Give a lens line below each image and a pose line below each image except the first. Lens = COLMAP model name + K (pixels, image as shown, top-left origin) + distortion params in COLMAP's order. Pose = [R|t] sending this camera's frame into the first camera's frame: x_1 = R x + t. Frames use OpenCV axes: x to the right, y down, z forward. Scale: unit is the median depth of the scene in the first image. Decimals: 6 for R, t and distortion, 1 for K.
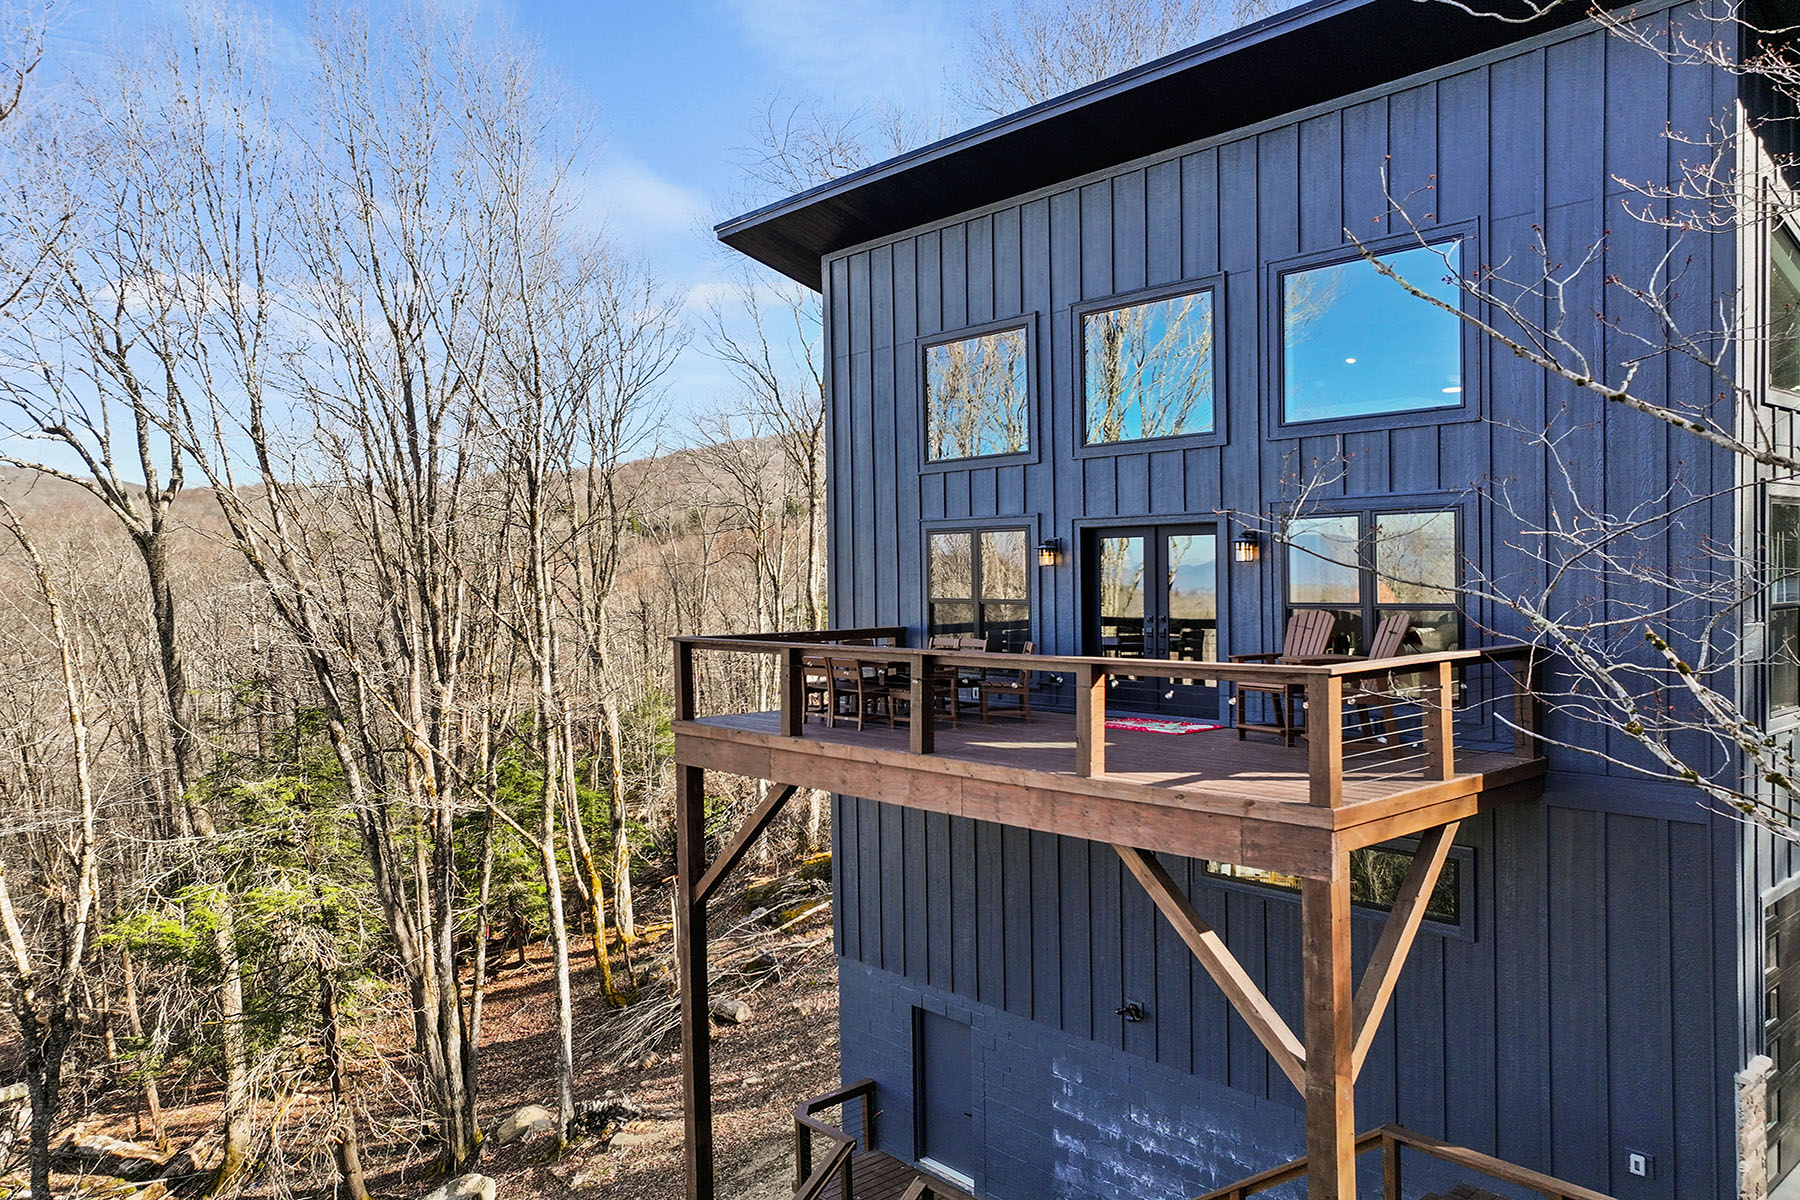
lens RADIAL K [[1293.5, 0, 902.8], [0, 1293.5, 591.1], [0, 0, 1]] dist [0.009627, 0.007163]
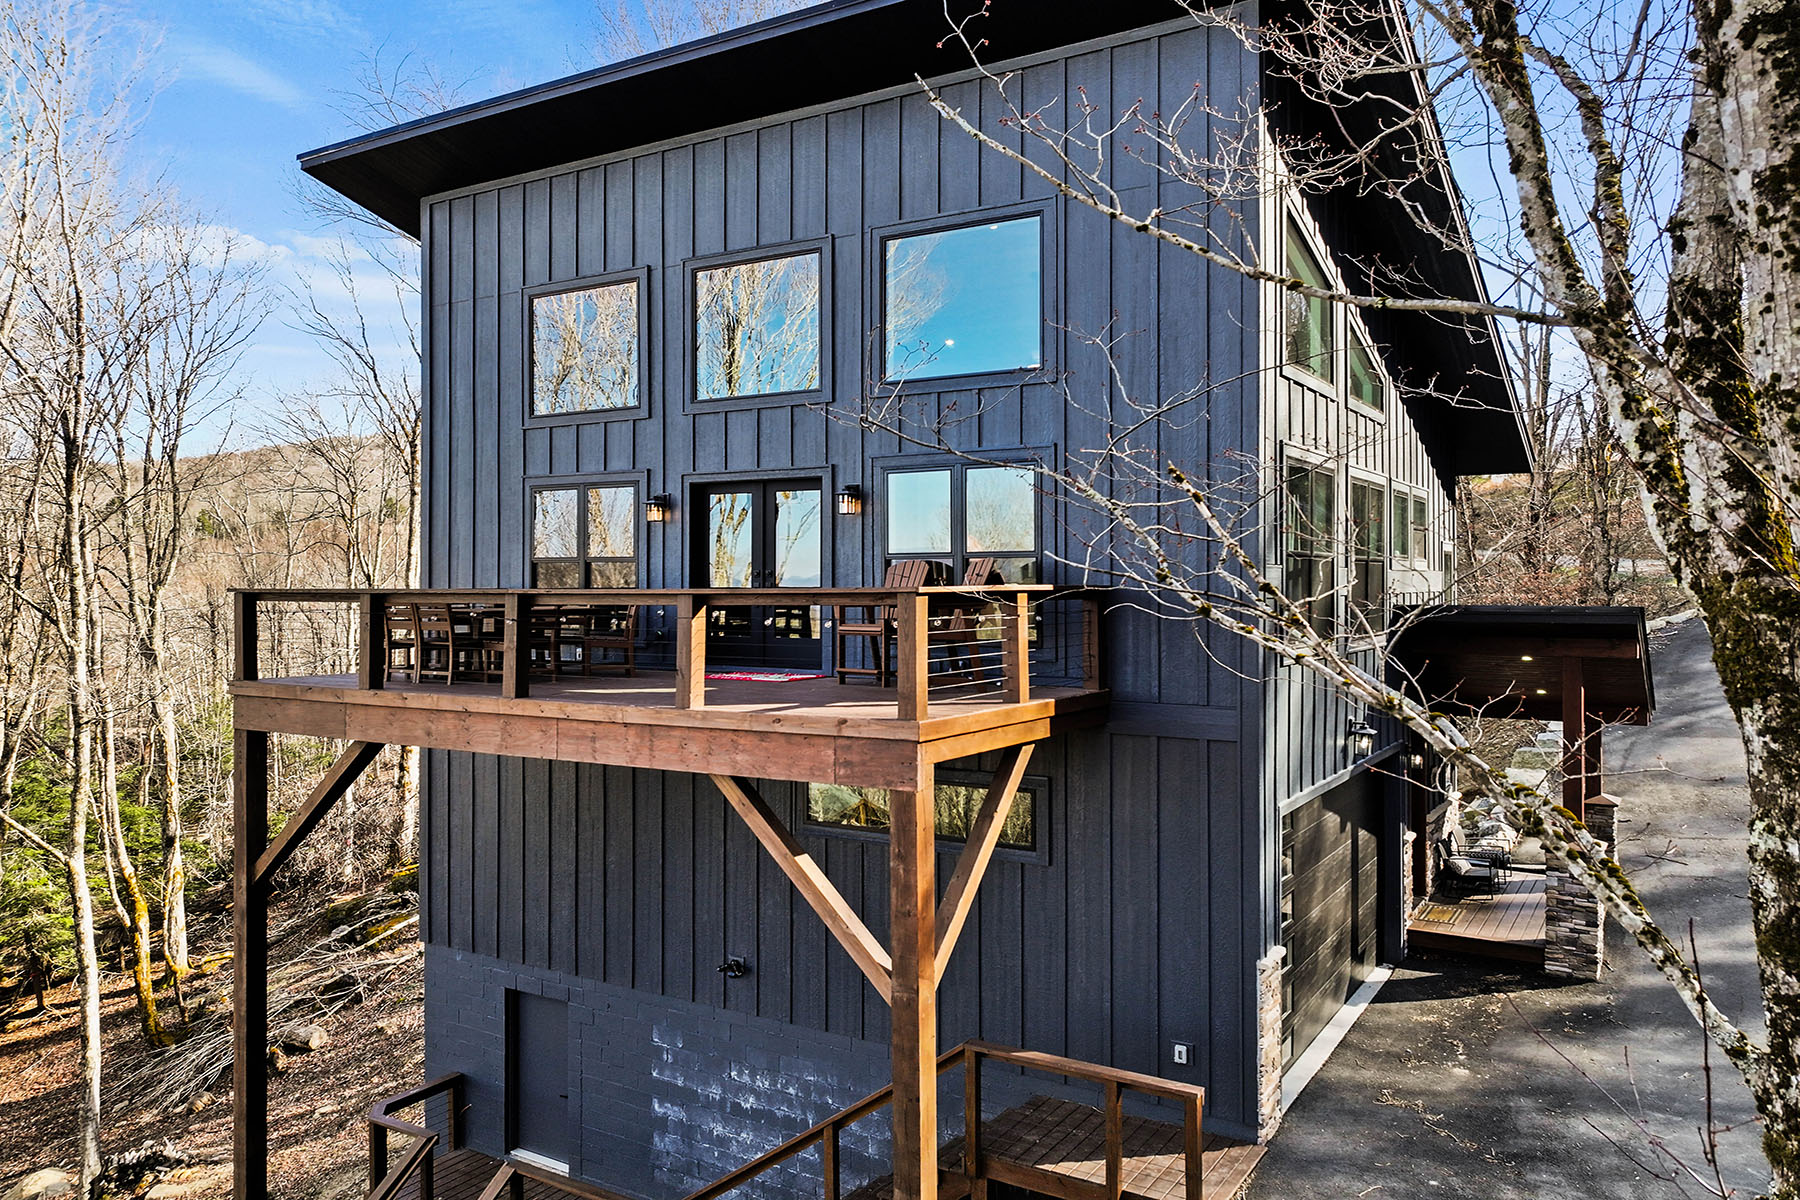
lens RADIAL K [[1297.6, 0, 900.0], [0, 1297.6, 569.2], [0, 0, 1]] dist [-0.003822, 0.023569]
pose [[0.959134, 0.017816, 0.282392, 0.012061], [-0.009493, 0.999480, -0.030817, 0.046496], [-0.282794, 0.026877, 0.958804, -0.000379]]
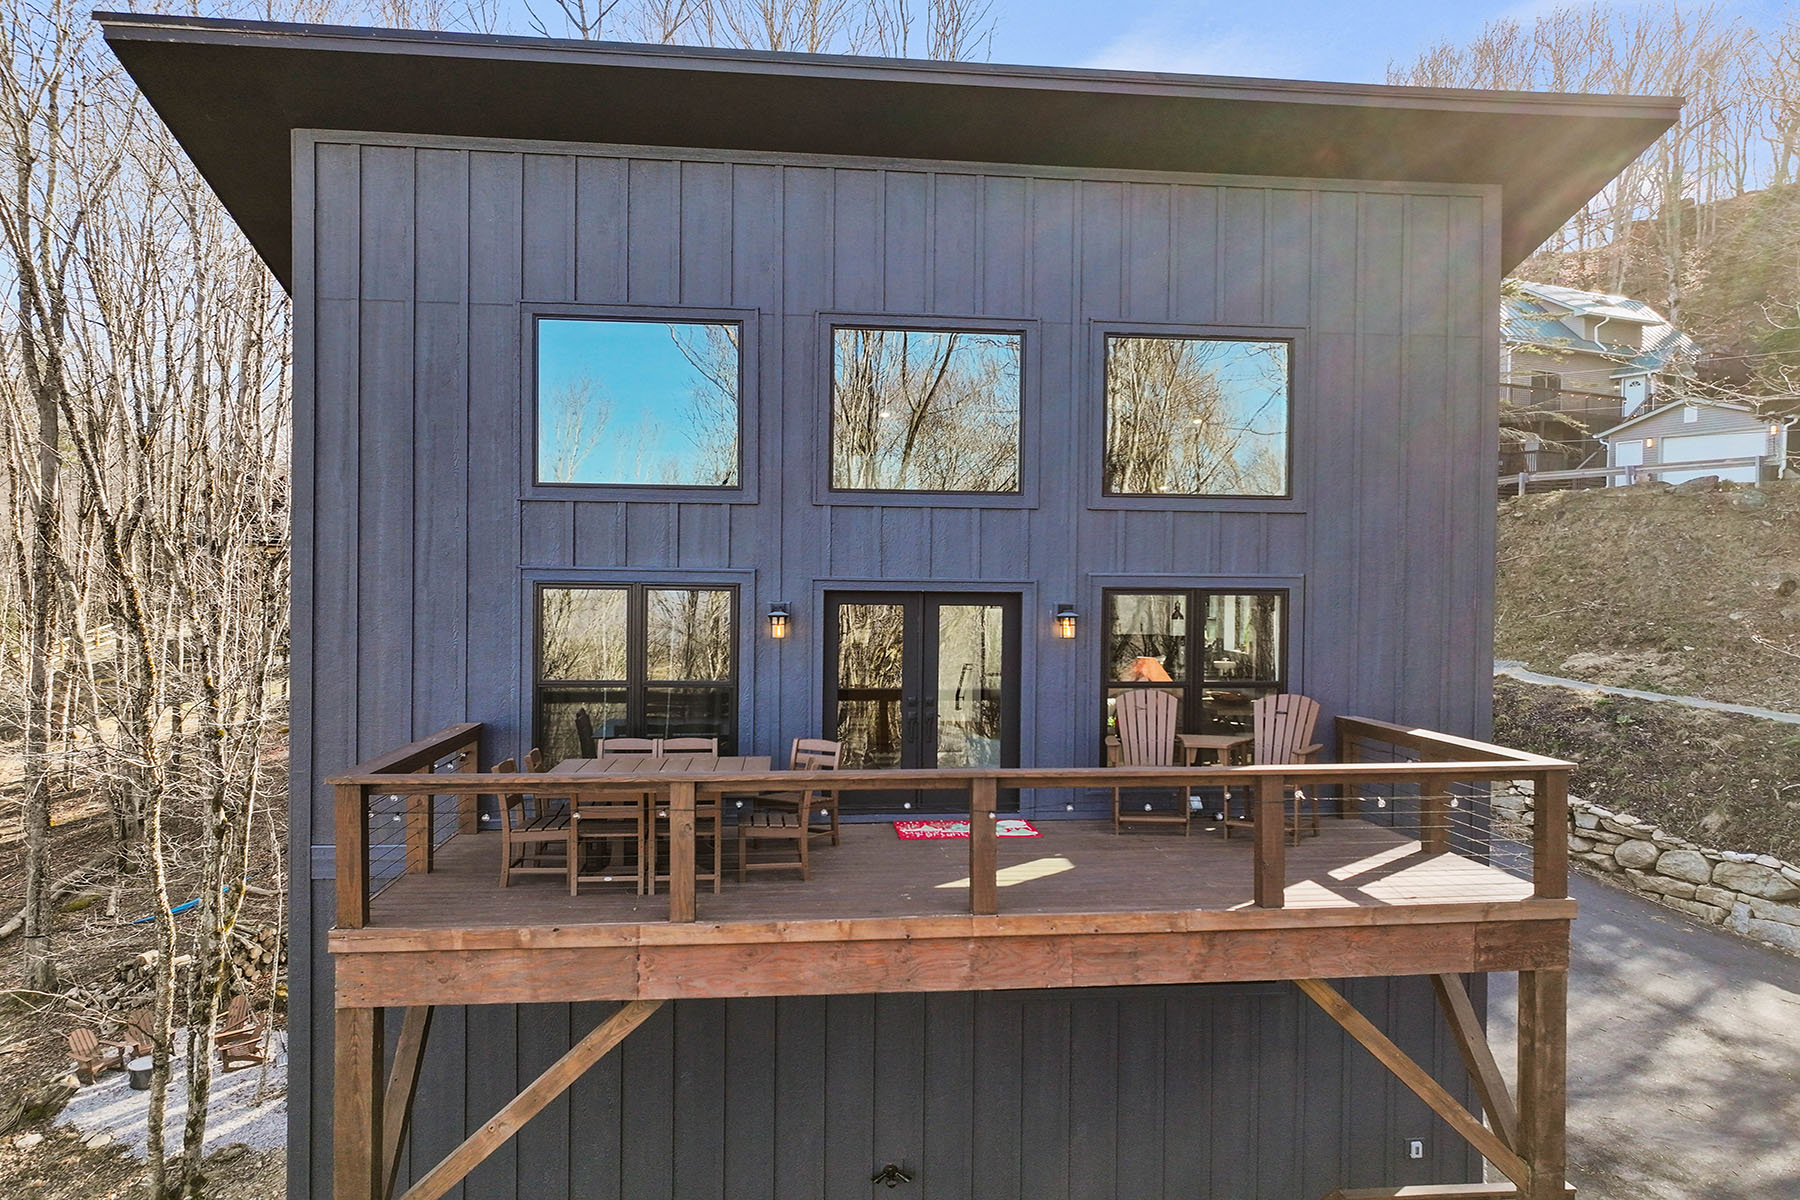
lens RADIAL K [[1303.4, 0, 900.0], [0, 1303.4, 600.0], [0, 0, 1]] dist [-0.003487, -0.000199]
pose [[0.576045, 0.015684, 0.817267, -0.497798], [-0.005128, 0.999866, -0.015573, -0.031238], [-0.817402, 0.004780, 0.576048, 0.498581]]
